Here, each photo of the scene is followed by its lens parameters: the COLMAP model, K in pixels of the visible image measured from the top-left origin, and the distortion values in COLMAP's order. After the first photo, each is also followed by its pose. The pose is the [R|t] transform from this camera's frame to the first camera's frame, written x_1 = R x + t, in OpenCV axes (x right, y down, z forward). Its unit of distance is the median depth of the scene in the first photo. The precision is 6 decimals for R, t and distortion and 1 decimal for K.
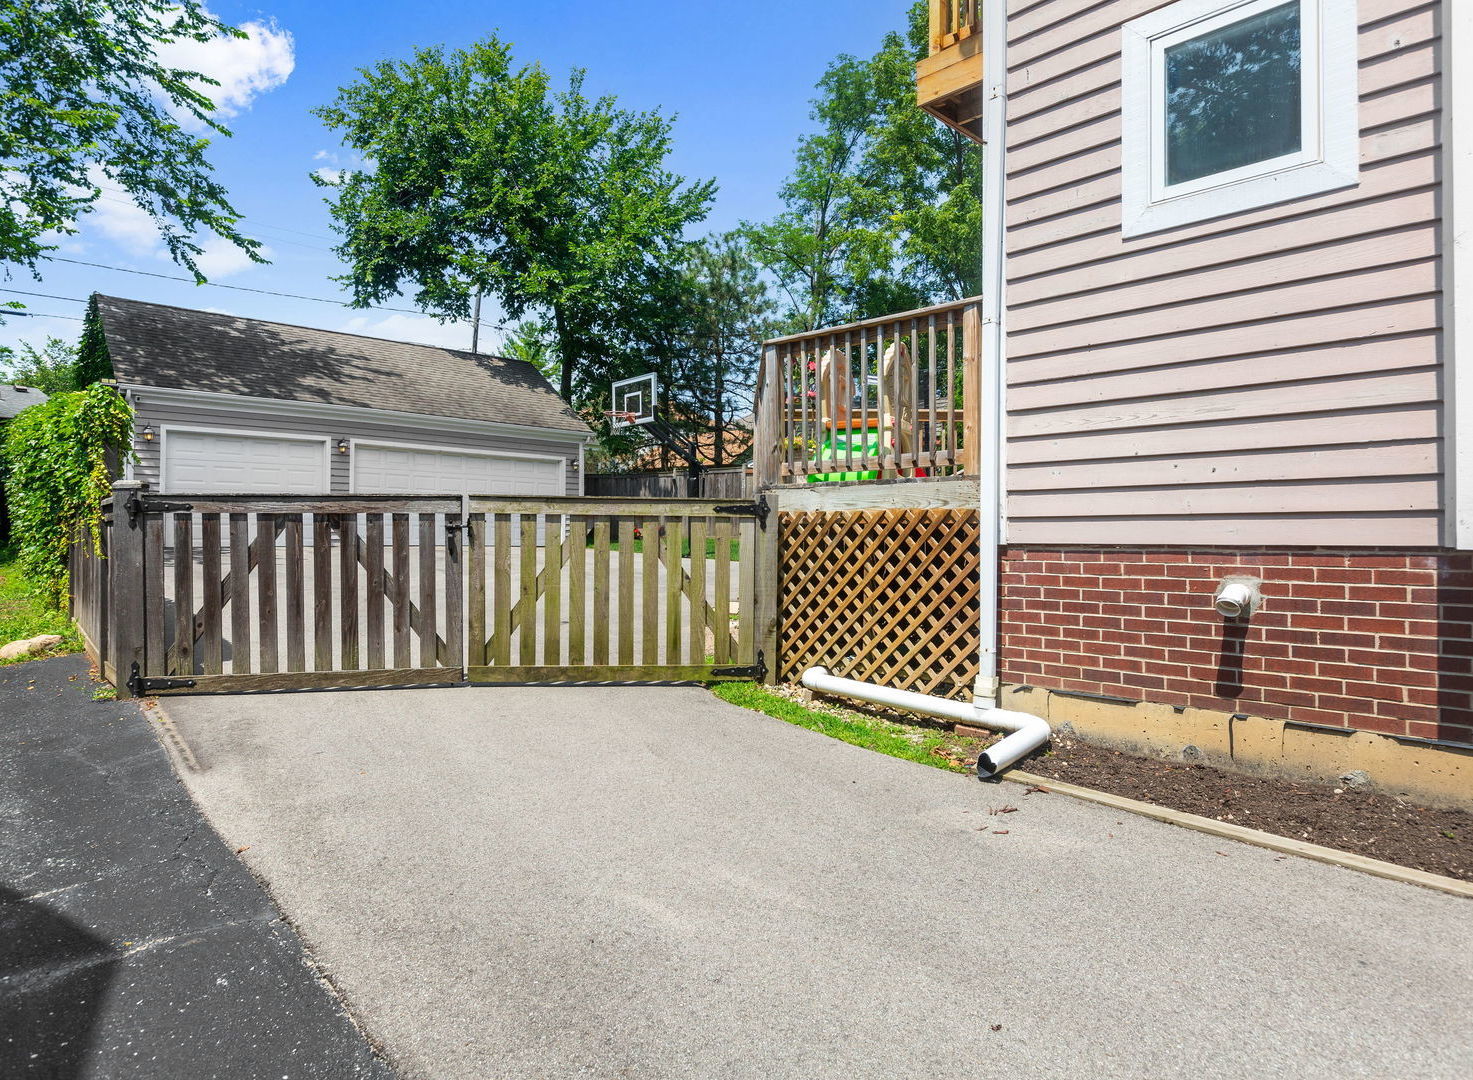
lens RADIAL K [[918.0, 0, 750.7], [0, 918.0, 529.6], [0, 0, 1]] dist [0.009136, -0.000477]
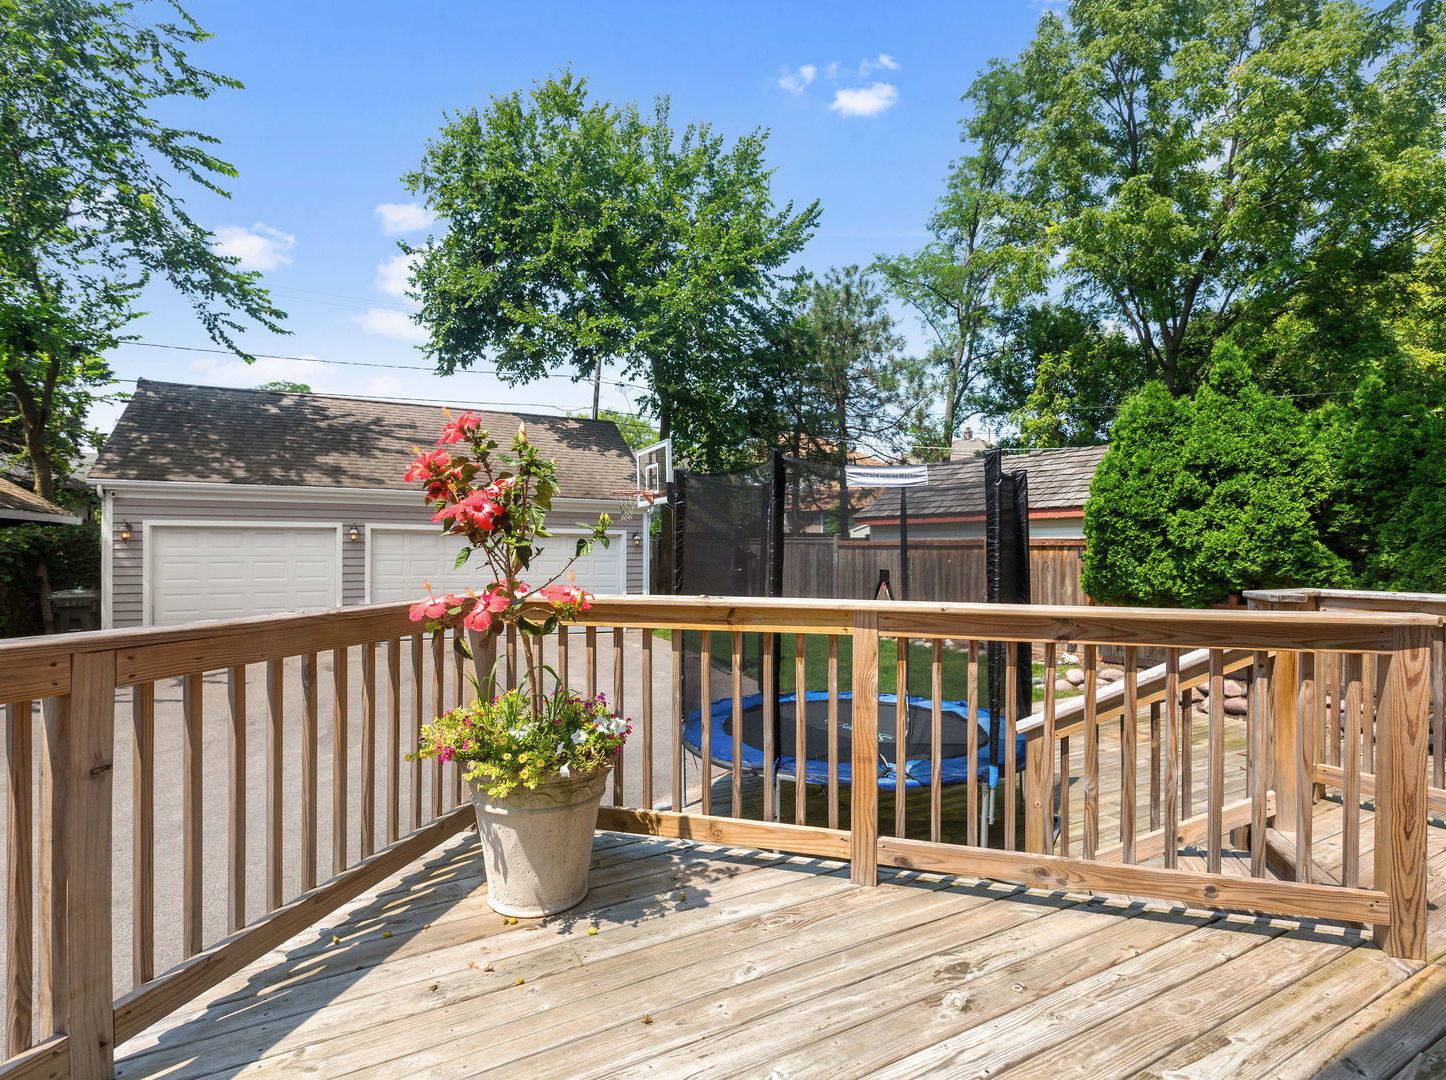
lens RADIAL K [[729.2, 0, 733.3], [0, 729.2, 540.2], [0, 0, 1]] dist [0.005504, -0.001175]
pose [[0.957918, 0.002953, -0.287027, 0.072876], [-0.000298, 0.999957, 0.009294, -0.057000], [0.287042, -0.008817, 0.957877, 0.269294]]
